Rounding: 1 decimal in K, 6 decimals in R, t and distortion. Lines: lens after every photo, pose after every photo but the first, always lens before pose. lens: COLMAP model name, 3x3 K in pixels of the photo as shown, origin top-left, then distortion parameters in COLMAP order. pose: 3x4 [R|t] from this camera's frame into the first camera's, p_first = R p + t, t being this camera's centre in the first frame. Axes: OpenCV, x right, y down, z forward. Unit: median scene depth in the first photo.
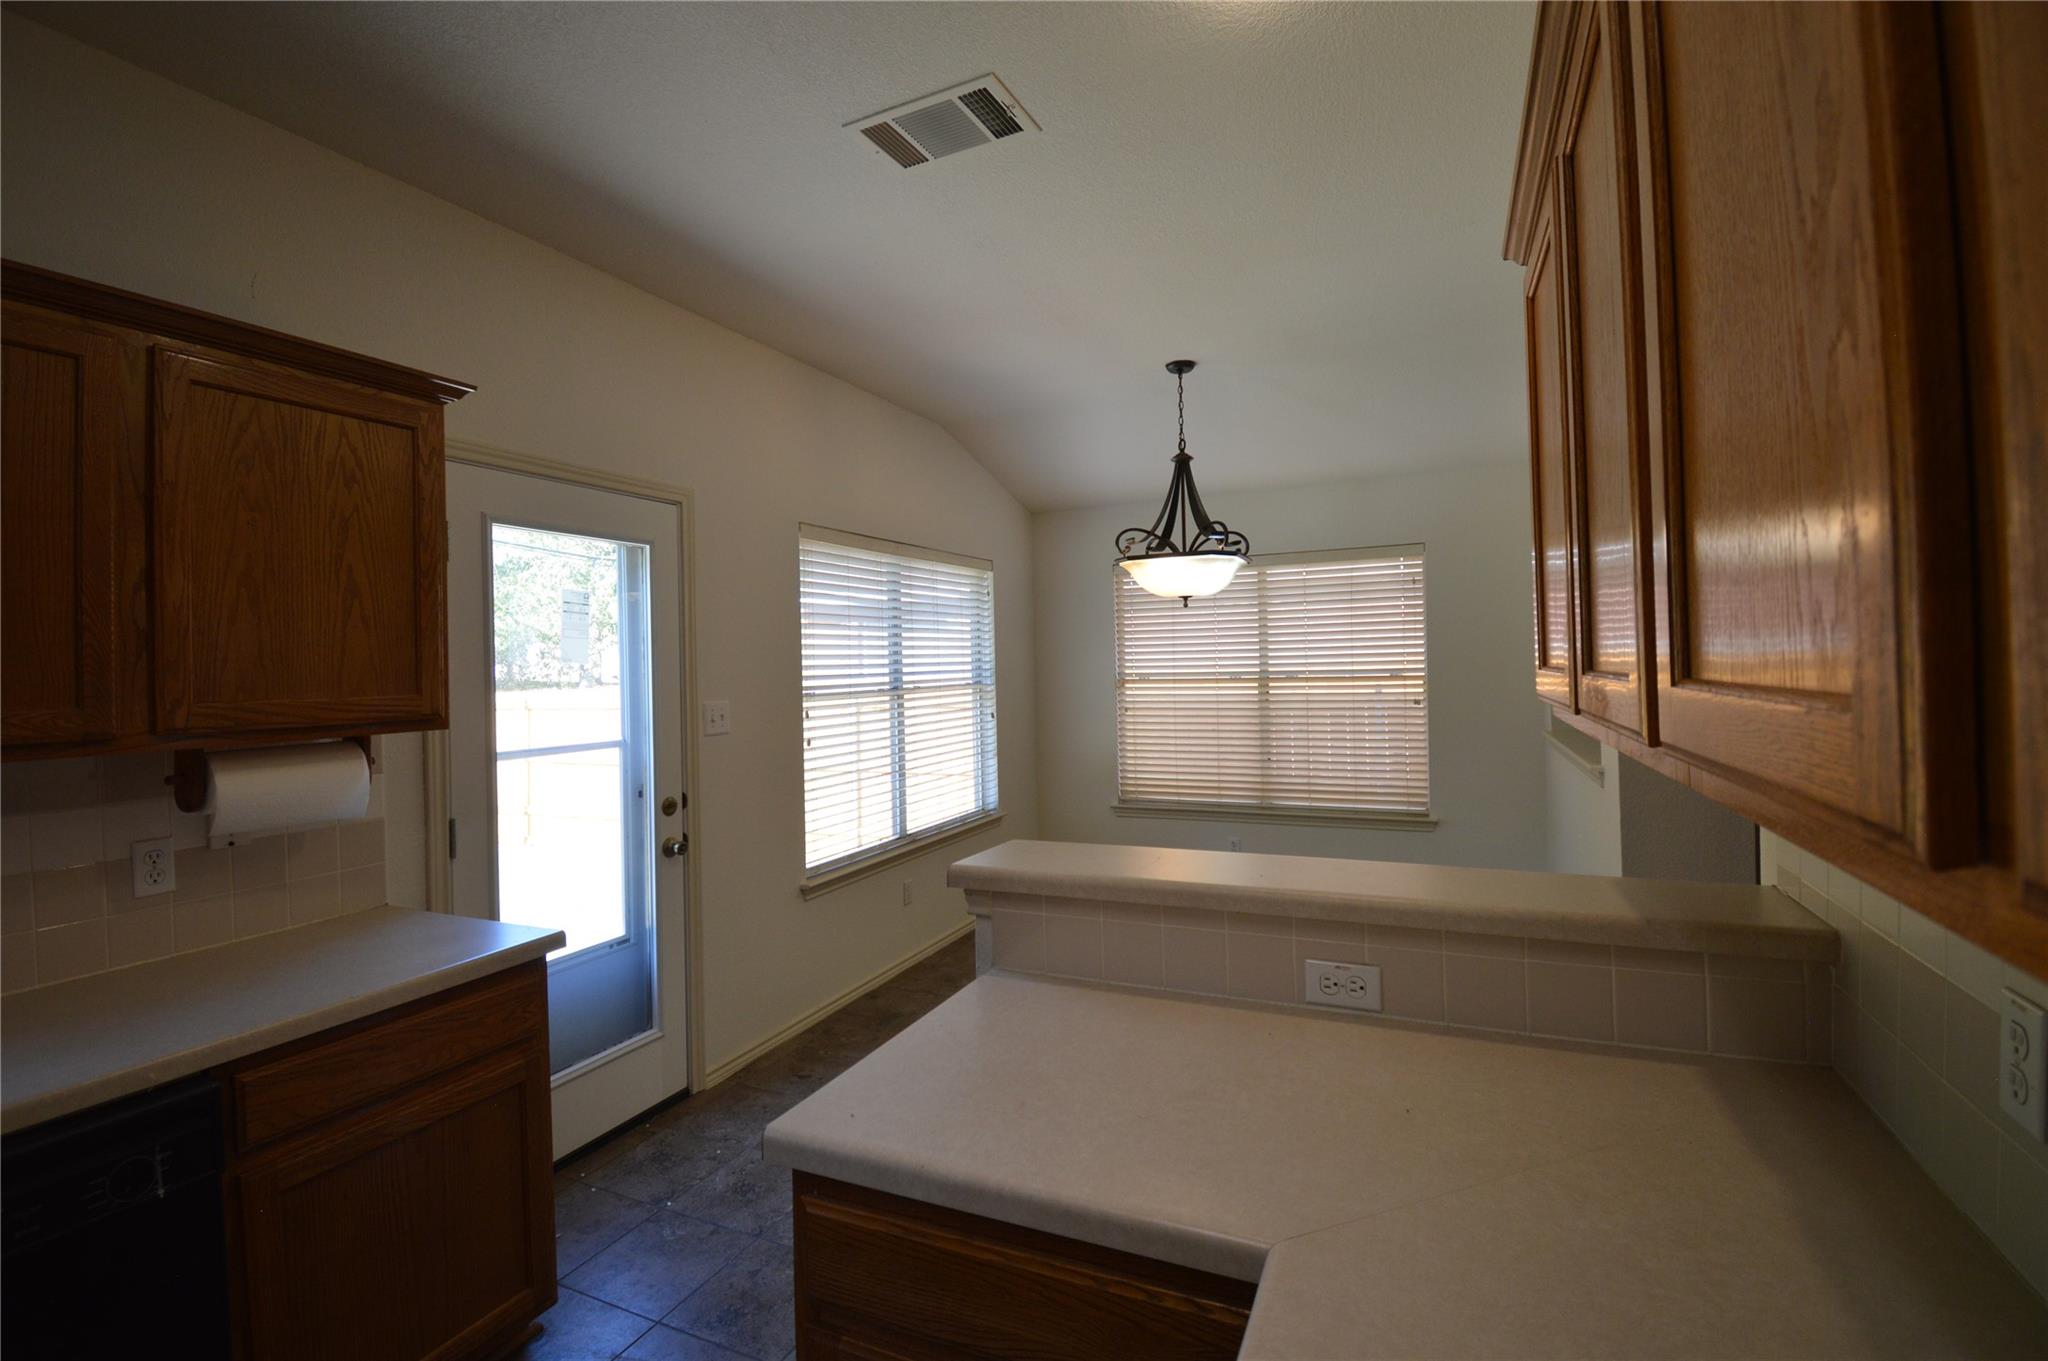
lens RADIAL K [[920.7, 0, 1024.0], [0, 920.7, 680.5], [0, 0, 1]] dist [-0.012882, -0.000186]
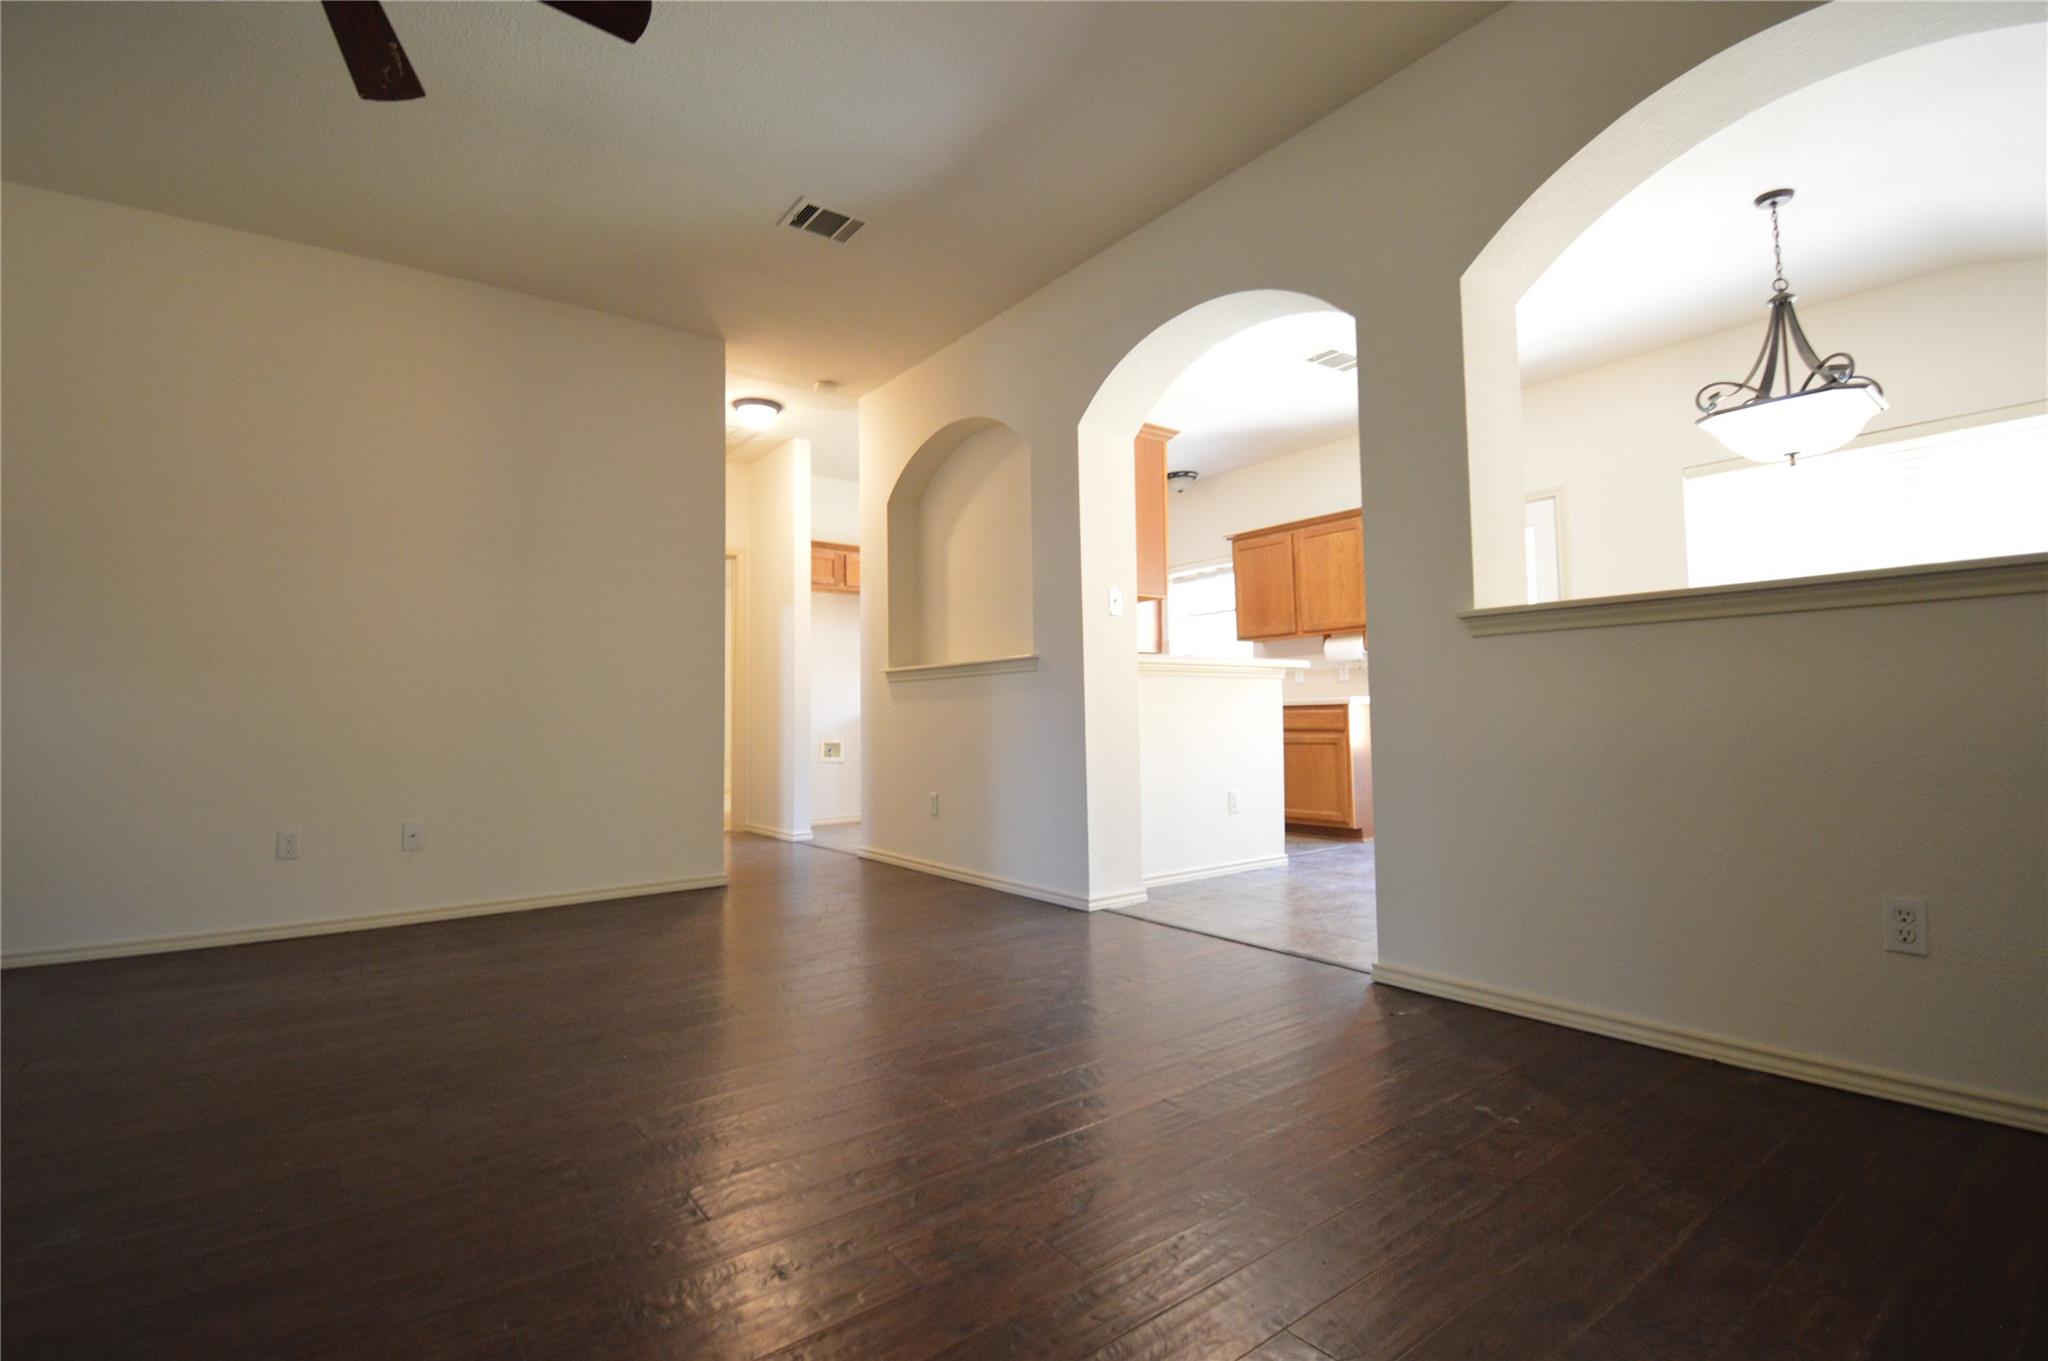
lens RADIAL K [[936.2, 0, 1024.0], [0, 936.2, 680.5], [0, 0, 1]] dist [-0.001756, -0.000296]
pose [[-0.479897, -0.002401, -0.877322, 2.655908], [0.012945, 0.999868, -0.009817, 0.249120], [0.877229, -0.016068, -0.479802, 1.587728]]
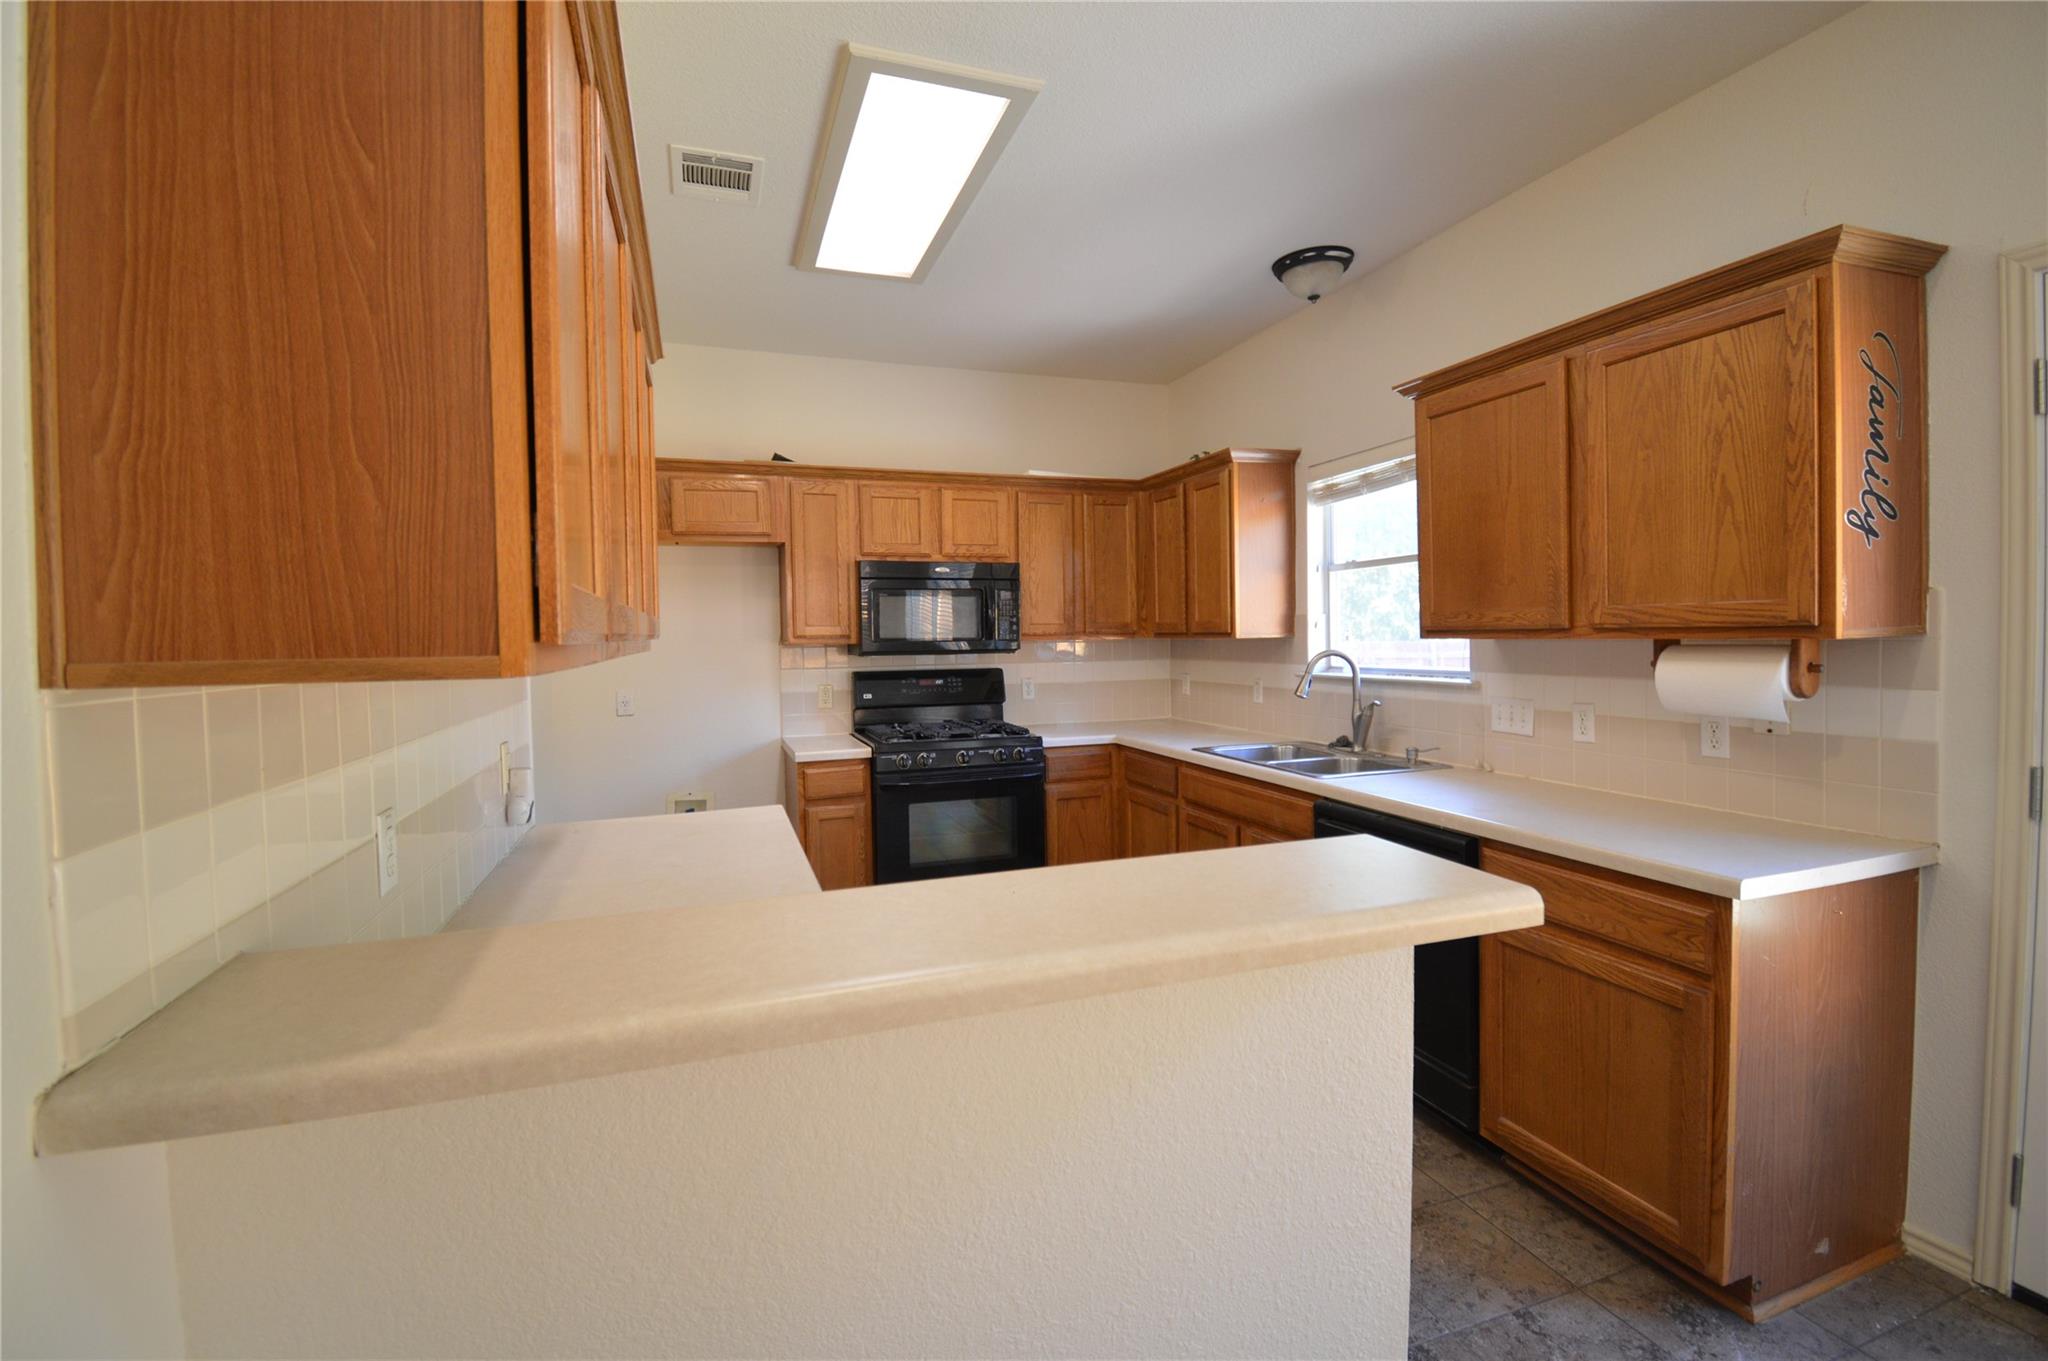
lens RADIAL K [[920.7, 0, 1024.0], [0, 920.7, 680.5], [0, 0, 1]] dist [-0.012882, -0.000186]
pose [[-0.723292, 0.073115, -0.686660, 0.578863], [0.026138, 0.996565, 0.078580, 0.005479], [0.690047, 0.038888, -0.722719, 1.211951]]
